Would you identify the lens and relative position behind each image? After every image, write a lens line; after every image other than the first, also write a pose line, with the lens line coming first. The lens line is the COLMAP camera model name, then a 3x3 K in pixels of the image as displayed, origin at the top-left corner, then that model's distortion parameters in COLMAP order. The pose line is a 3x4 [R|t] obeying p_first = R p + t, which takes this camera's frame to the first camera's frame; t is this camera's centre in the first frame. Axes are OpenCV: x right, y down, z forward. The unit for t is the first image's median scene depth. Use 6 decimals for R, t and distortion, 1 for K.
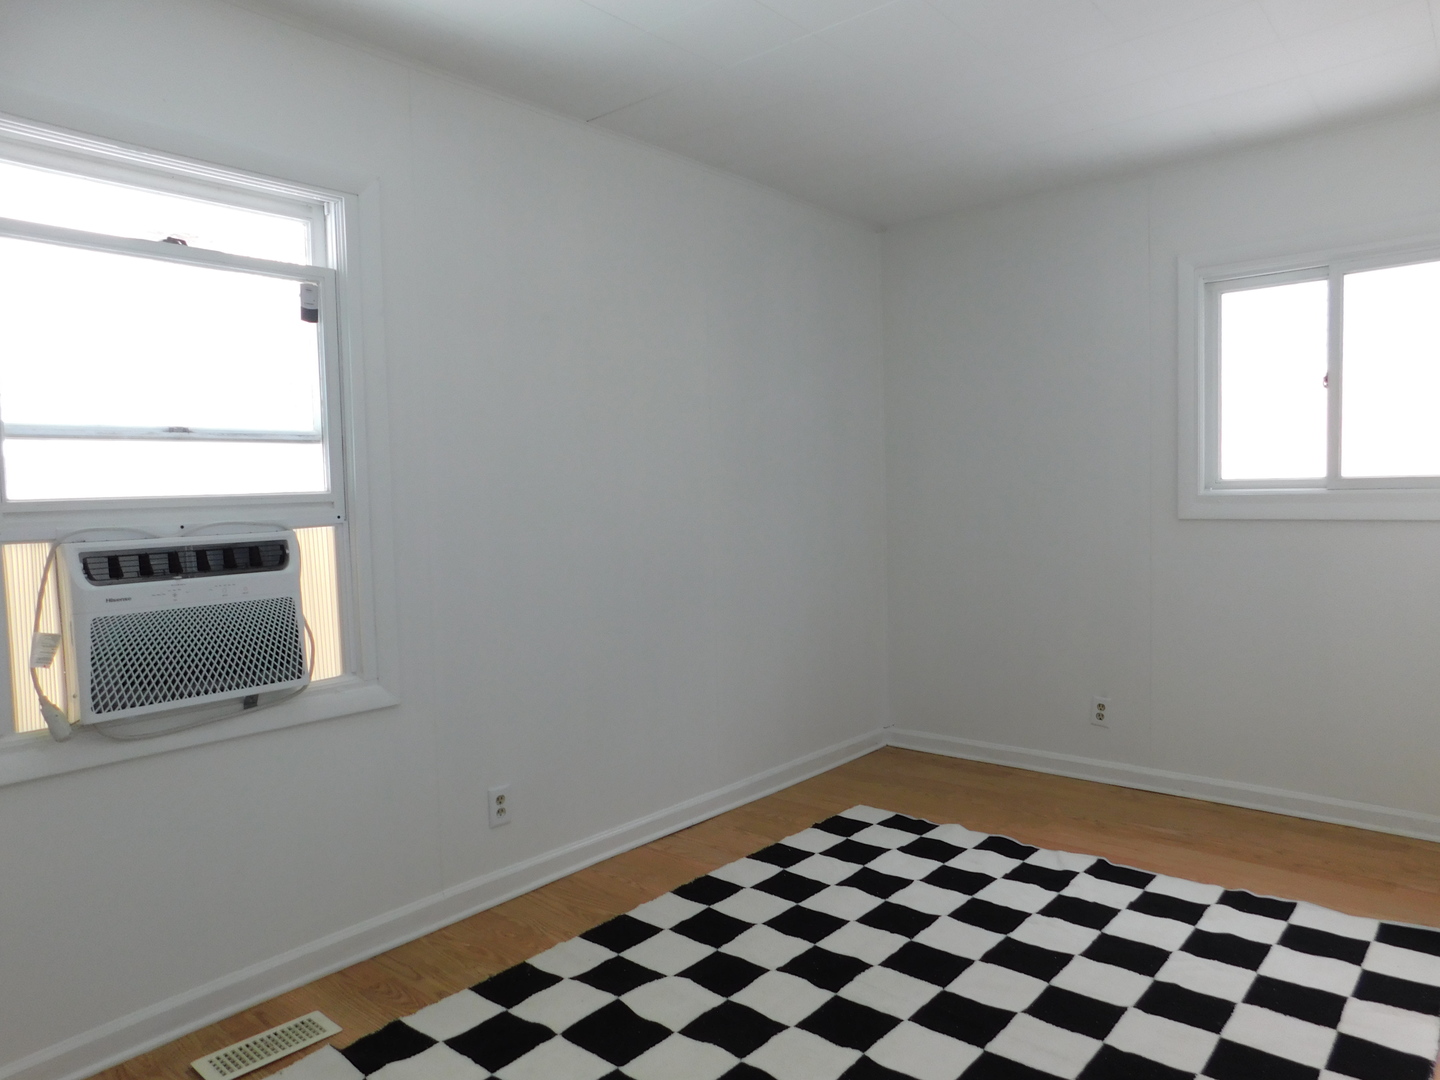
lens RADIAL K [[977.9, 0, 711.4], [0, 977.9, 538.2], [0, 0, 1]] dist [-0.026608, 0.003738]
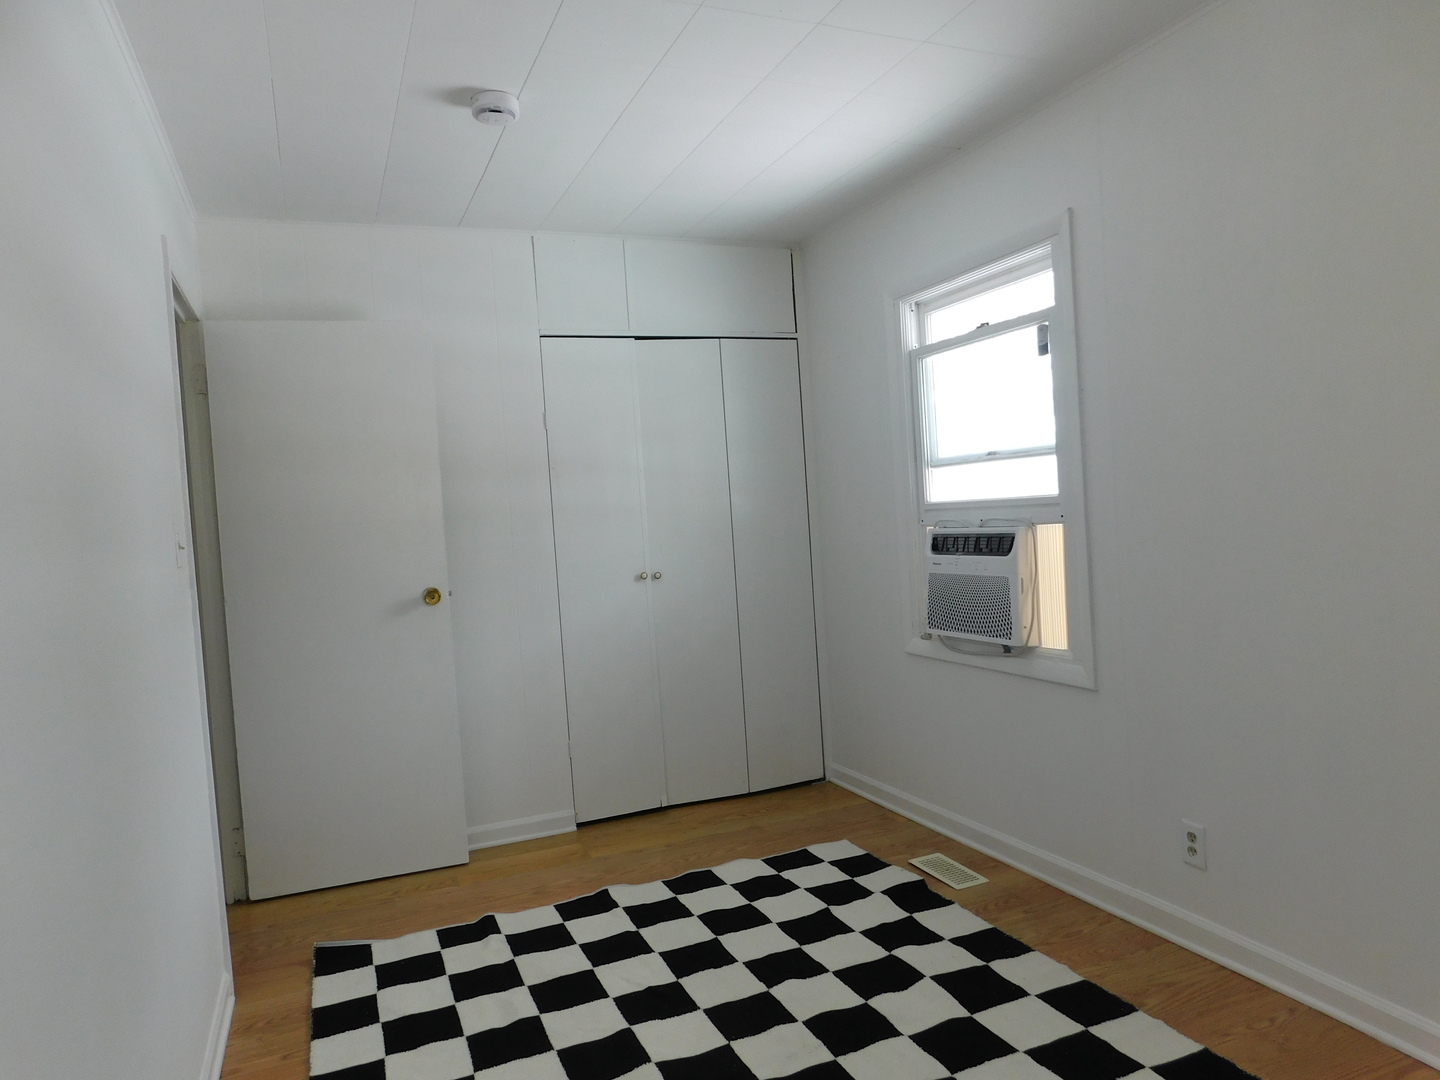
lens RADIAL K [[977.9, 0, 711.4], [0, 977.9, 538.2], [0, 0, 1]] dist [-0.026608, 0.003738]
pose [[-0.464042, 0.080771, -0.882123, 0.880823], [0.033505, 0.996722, 0.073638, -0.098799], [0.885179, 0.004616, -0.465228, 1.209044]]
